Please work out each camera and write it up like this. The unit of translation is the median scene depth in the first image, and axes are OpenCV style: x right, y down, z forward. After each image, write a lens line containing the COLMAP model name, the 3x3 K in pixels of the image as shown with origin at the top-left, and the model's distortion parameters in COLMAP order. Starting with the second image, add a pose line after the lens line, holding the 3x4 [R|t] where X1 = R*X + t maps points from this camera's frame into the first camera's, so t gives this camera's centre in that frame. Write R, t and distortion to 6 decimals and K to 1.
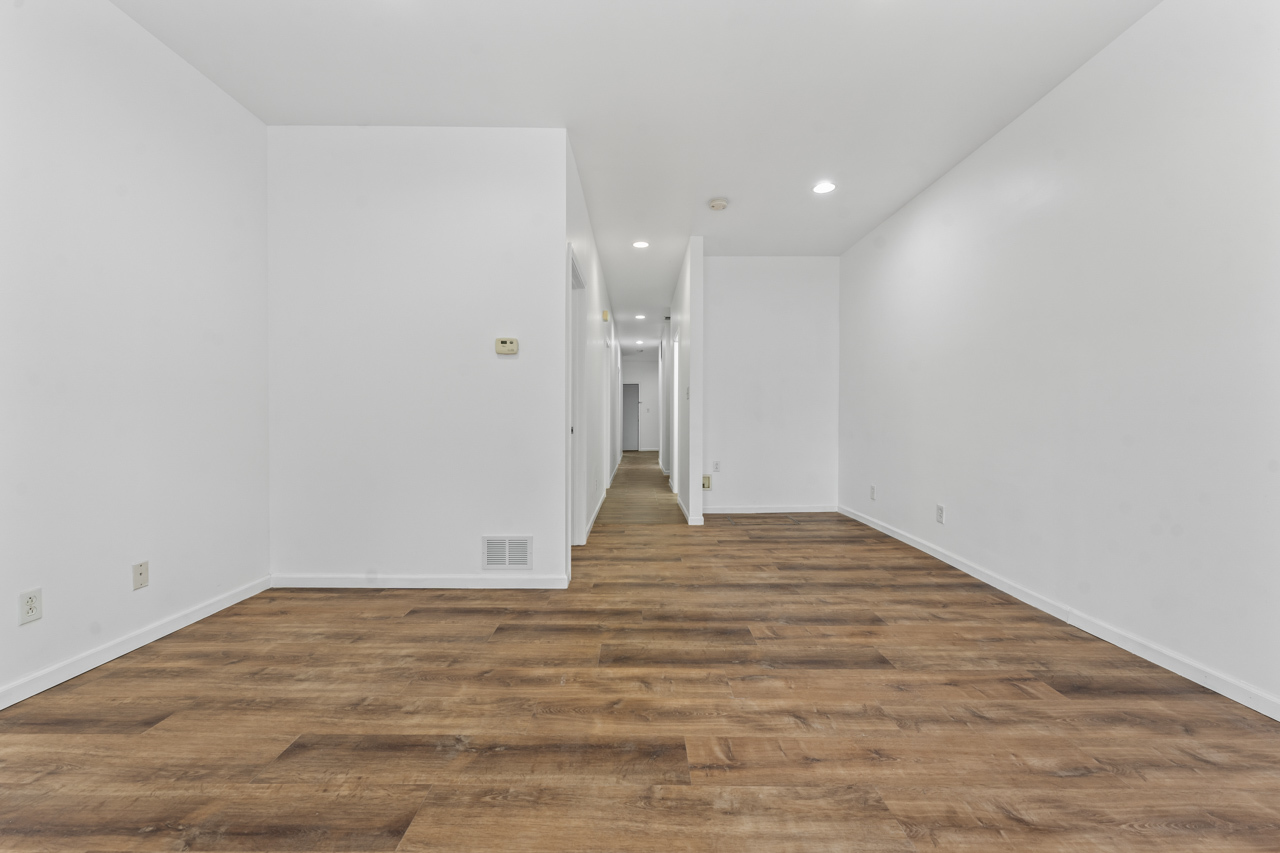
lens RADIAL K [[513.7, 0, 637.5], [0, 513.7, 422.1], [0, 0, 1]] dist [0.000874, -0.000021]
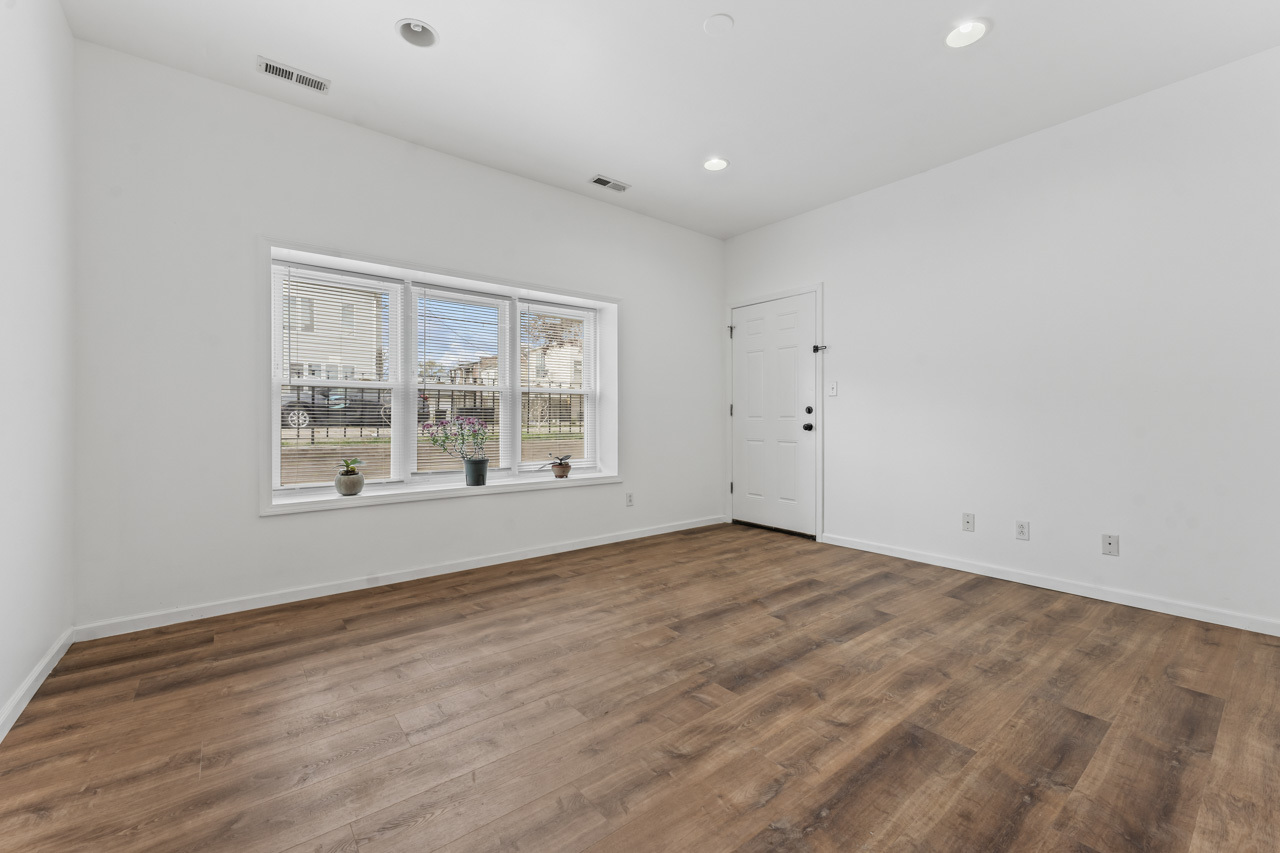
lens RADIAL K [[523.5, 0, 646.3], [0, 523.5, 408.2], [0, 0, 1]] dist [0.000503, -0.000029]
pose [[-0.776435, -0.015983, -0.629995, 0.761994], [-0.004985, 0.999803, -0.019221, -0.004529], [0.630178, -0.011783, -0.776361, 1.361332]]
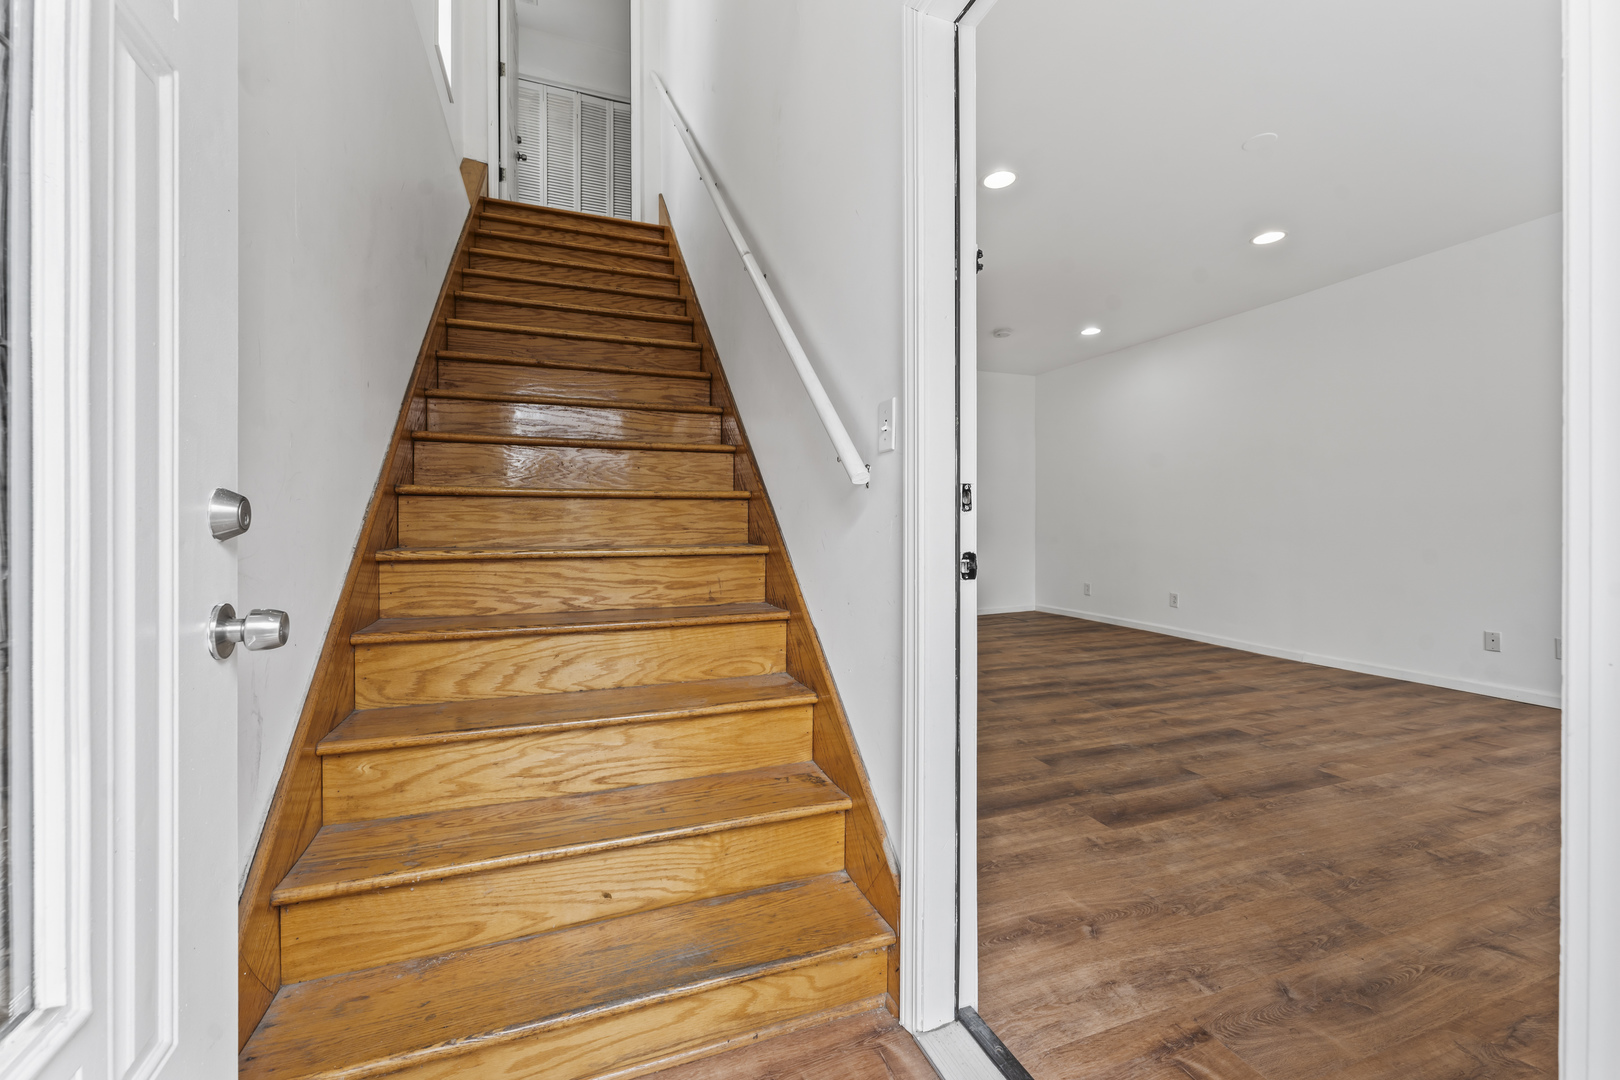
lens RADIAL K [[650.2, 0, 806.8], [0, 650.2, 534.4], [0, 0, 1]] dist [0.000874, -0.000021]
pose [[0.939298, -0.011336, 0.342914, -1.393240], [0.008516, 0.999916, 0.009731, -0.012365], [-0.342996, -0.006220, 0.939316, -0.335109]]
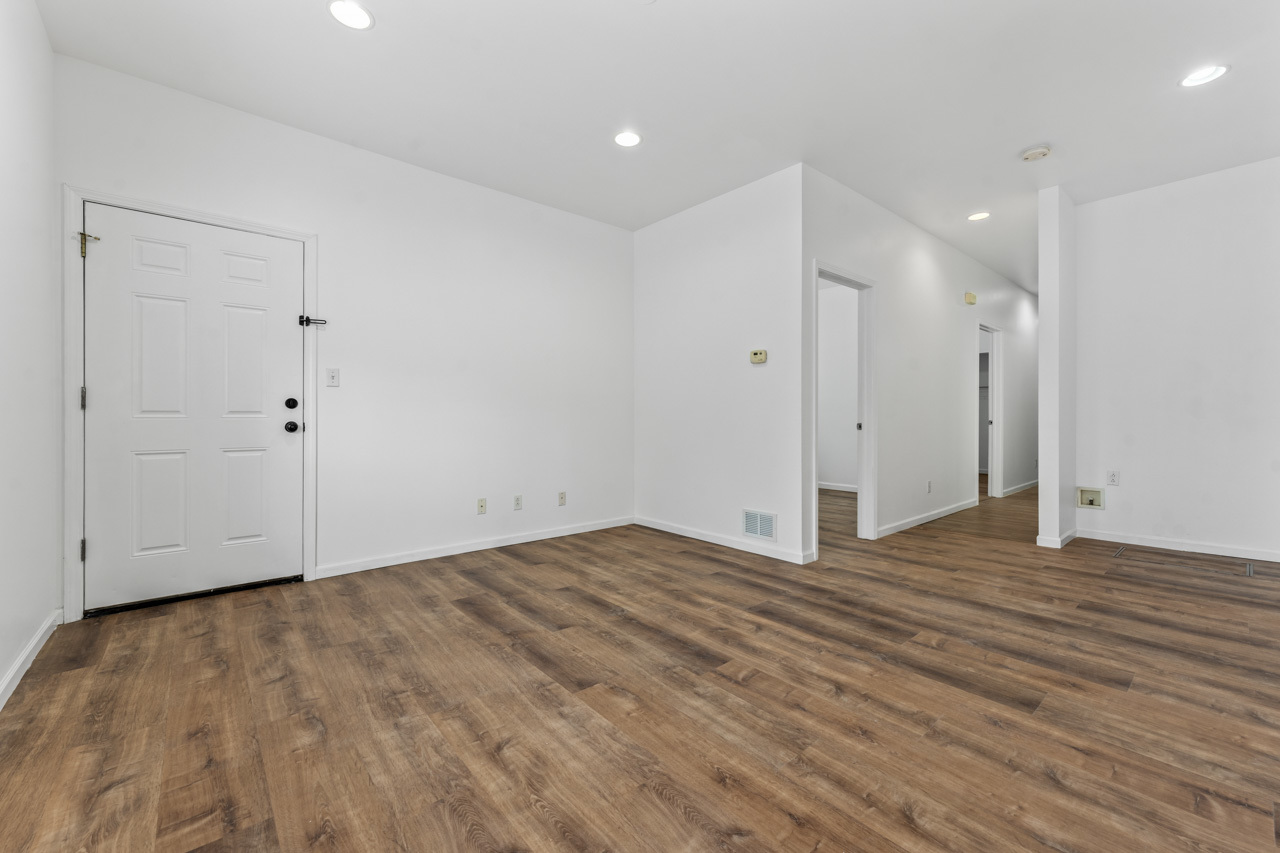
lens RADIAL K [[513.7, 0, 637.5], [0, 513.7, 422.1], [0, 0, 1]] dist [0.000874, -0.000021]
pose [[0.650311, 0.005588, -0.759648, 0.701790], [-0.001501, 0.999980, 0.006071, 0.001849], [0.759667, -0.002808, 0.650306, -0.026865]]
